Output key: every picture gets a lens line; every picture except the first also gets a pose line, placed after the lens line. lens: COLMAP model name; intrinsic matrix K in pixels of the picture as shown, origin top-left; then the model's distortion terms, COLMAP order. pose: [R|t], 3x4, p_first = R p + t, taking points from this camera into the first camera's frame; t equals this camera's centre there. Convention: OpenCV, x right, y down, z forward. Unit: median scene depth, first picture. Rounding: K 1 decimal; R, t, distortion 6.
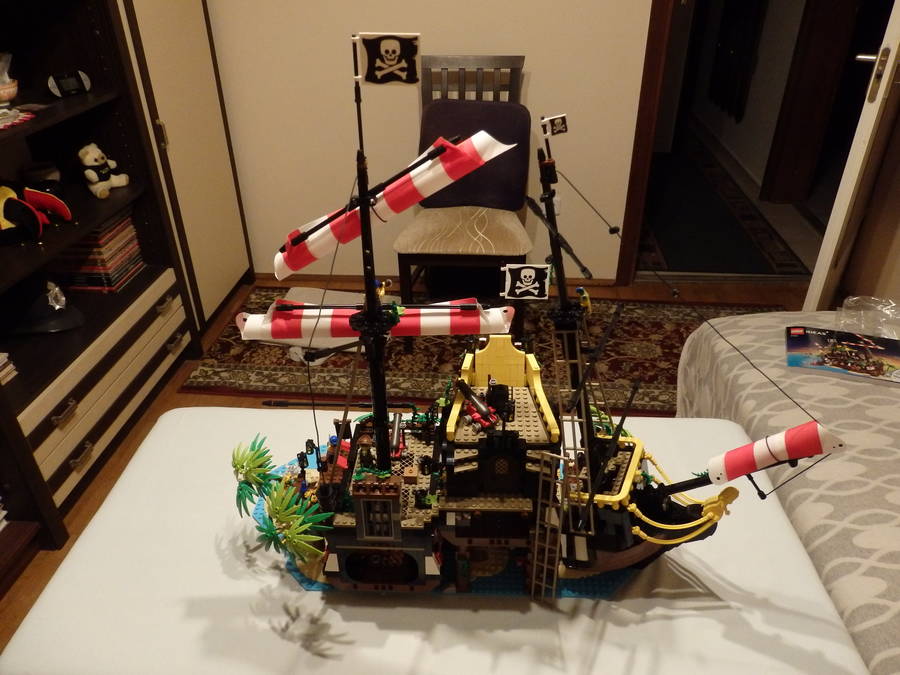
lens RADIAL K [[663.8, 0, 450.0], [0, 663.8, 337.5], [0, 0, 1]] dist [0.005061, -0.001745]
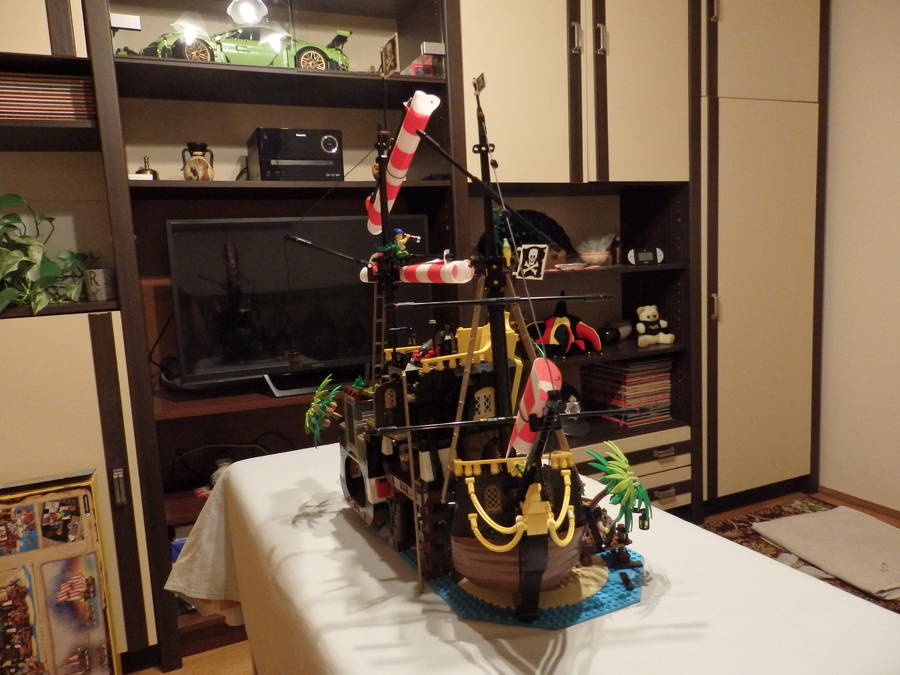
lens RADIAL K [[664.4, 0, 450.0], [0, 664.4, 337.5], [0, 0, 1]] dist [-0.003726, -0.002500]
pose [[0.477948, 0.090524, -0.873711, 0.948694], [-0.414249, 0.900346, -0.133324, 0.205555], [0.774573, 0.425656, 0.467818, 0.481260]]
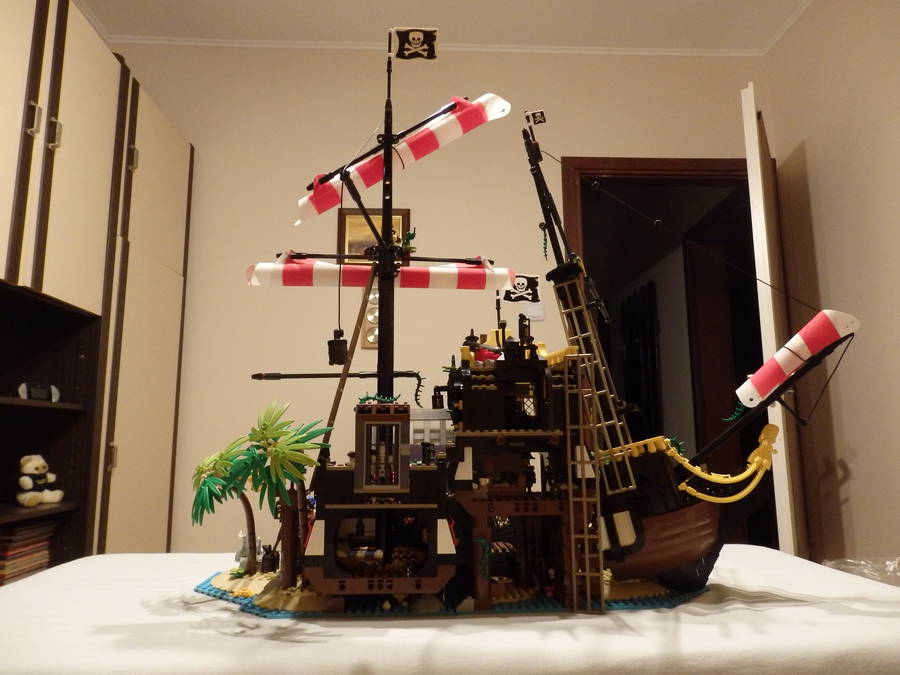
lens RADIAL K [[663.8, 0, 450.0], [0, 663.8, 337.5], [0, 0, 1]] dist [0.005061, -0.001745]
pose [[0.994435, 0.018909, 0.103645, -0.107203], [0.052828, 0.761663, -0.645816, 0.664377], [-0.091154, 0.647697, 0.756425, 0.249746]]
